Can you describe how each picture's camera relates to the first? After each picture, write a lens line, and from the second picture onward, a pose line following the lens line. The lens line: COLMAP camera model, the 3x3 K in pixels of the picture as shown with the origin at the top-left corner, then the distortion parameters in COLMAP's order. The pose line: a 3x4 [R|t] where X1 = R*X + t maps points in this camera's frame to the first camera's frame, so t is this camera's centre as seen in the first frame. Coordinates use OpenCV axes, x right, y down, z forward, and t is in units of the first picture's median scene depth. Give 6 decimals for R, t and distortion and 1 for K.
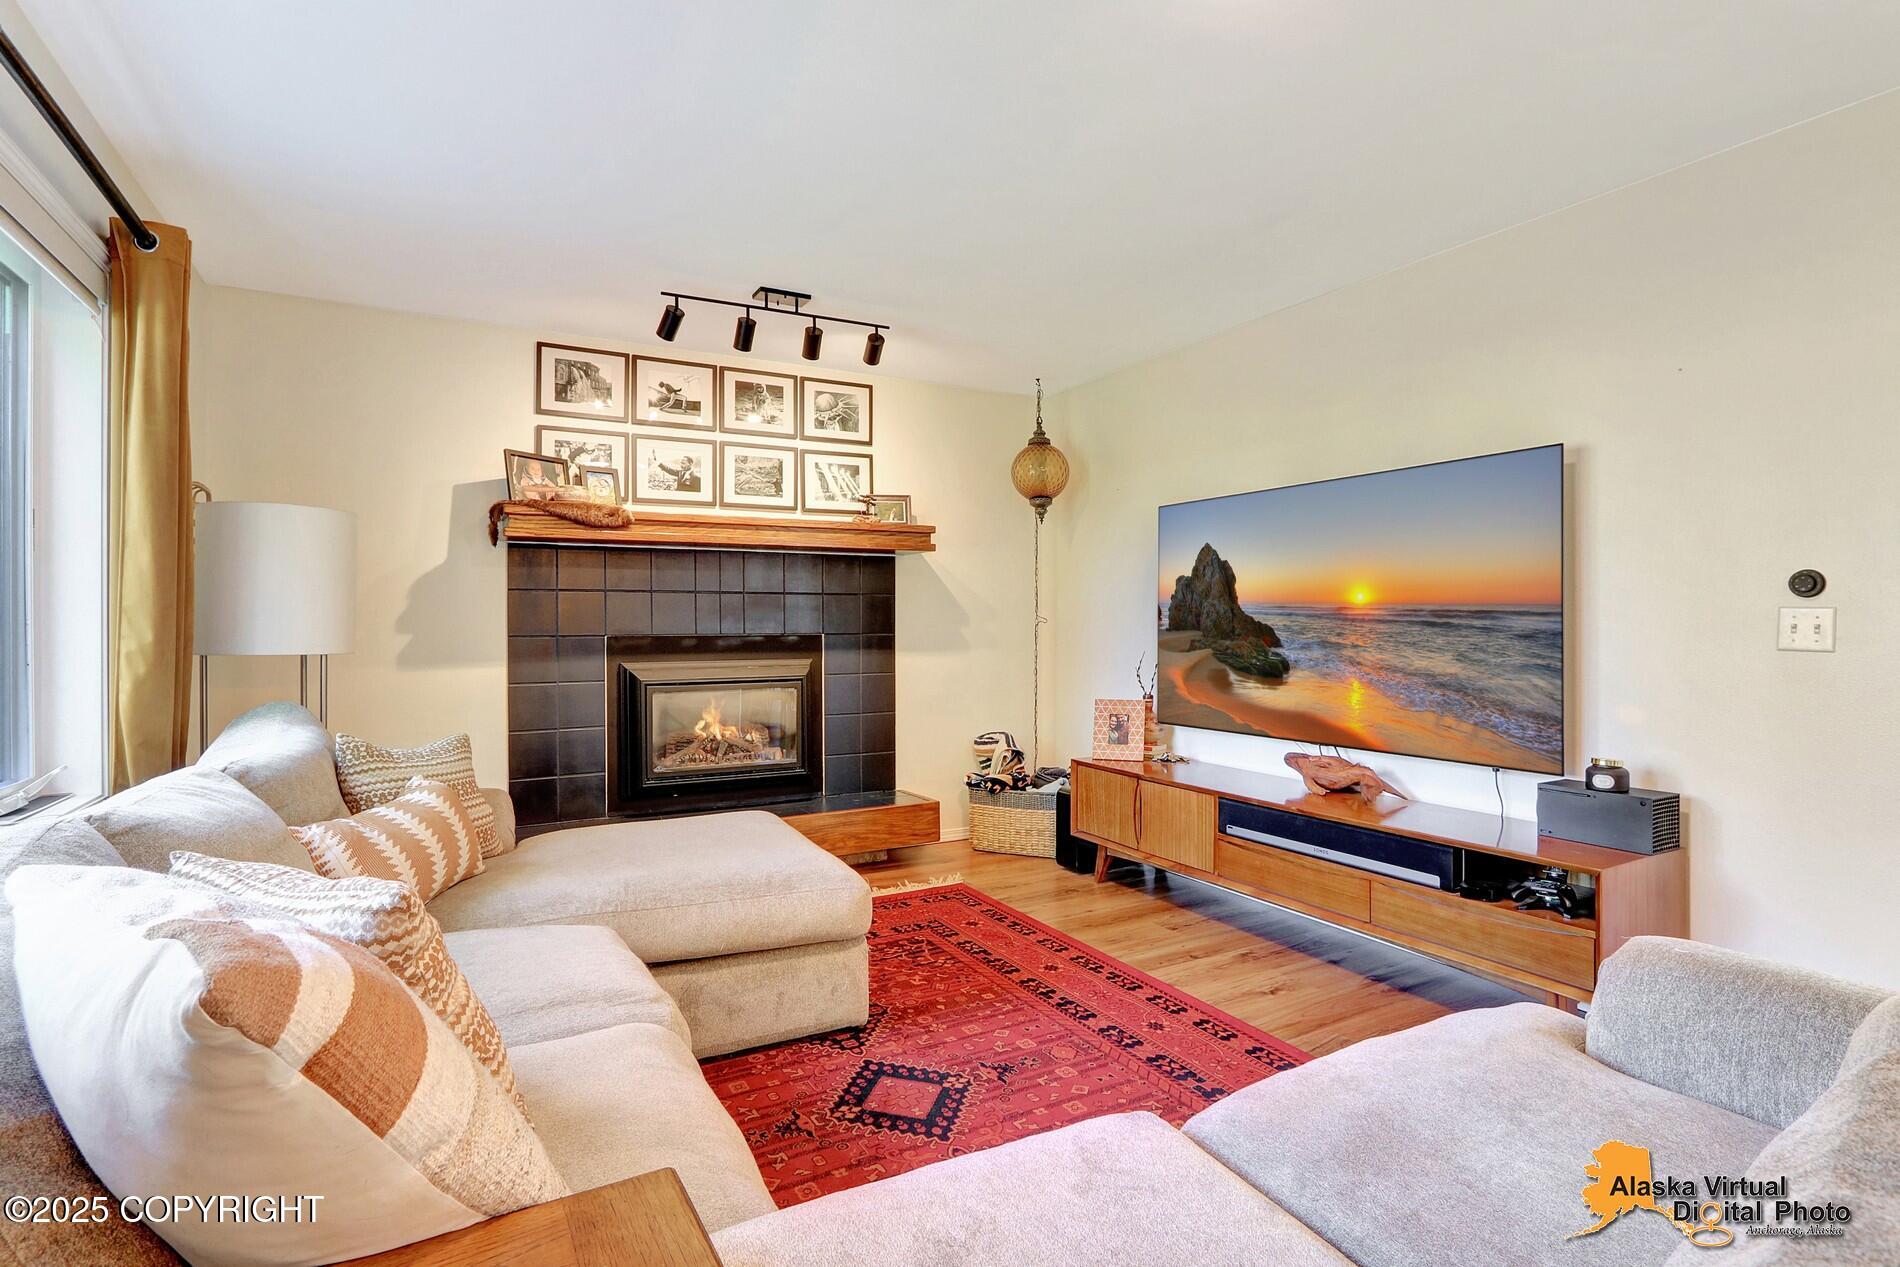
lens RADIAL K [[921.5, 0, 950.0], [0, 921.5, 633.5], [0, 0, 1]] dist [-0.022490, -0.000112]
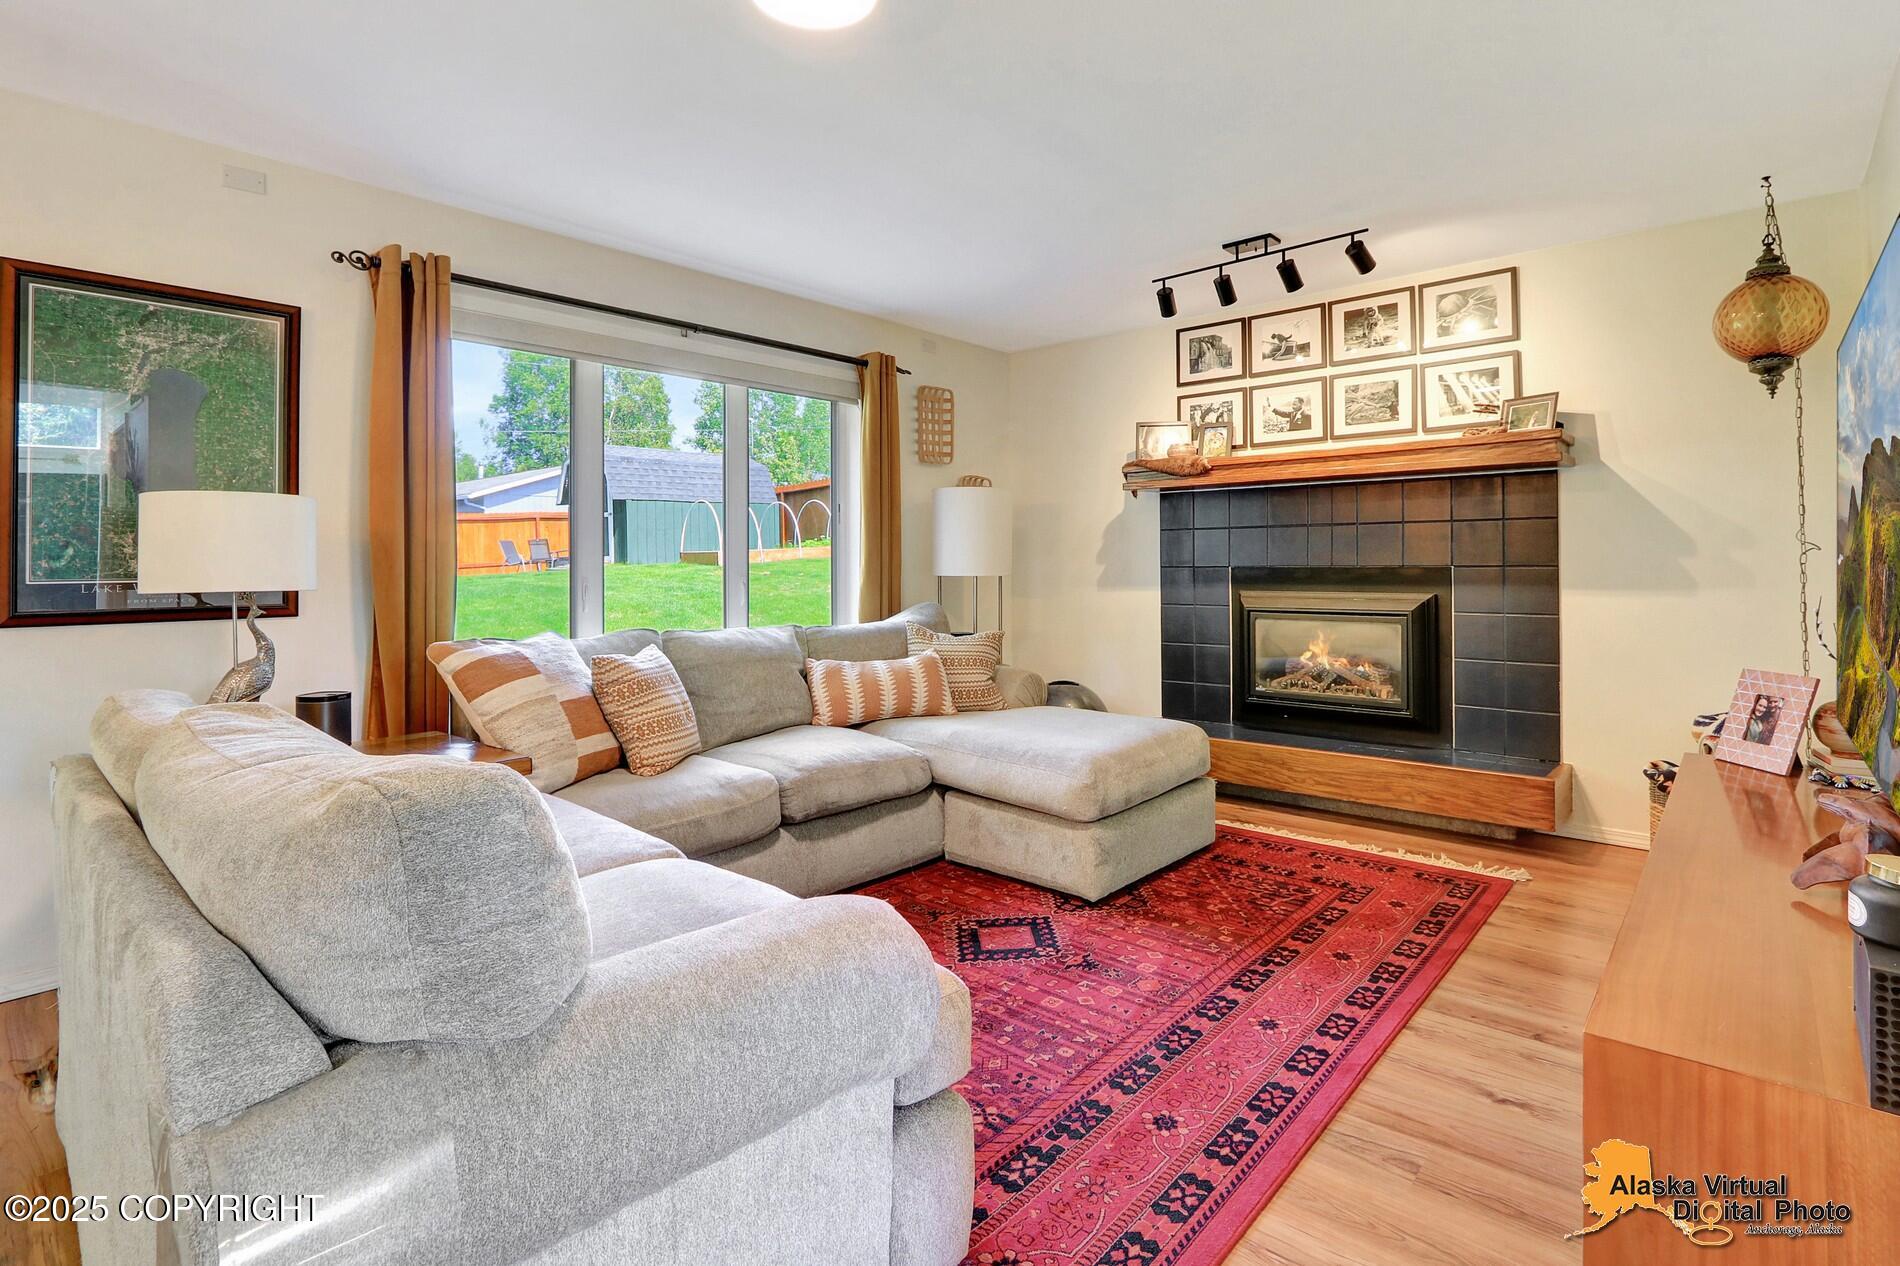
lens RADIAL K [[925.7, 0, 951.0], [0, 925.7, 564.7], [0, 0, 1]] dist [-0.019917, -0.000064]
pose [[0.334148, 0.001643, -0.942519, 0.594852], [-0.005512, 0.999985, -0.000211, 0.002021], [0.942504, 0.005266, 0.334152, 0.278261]]
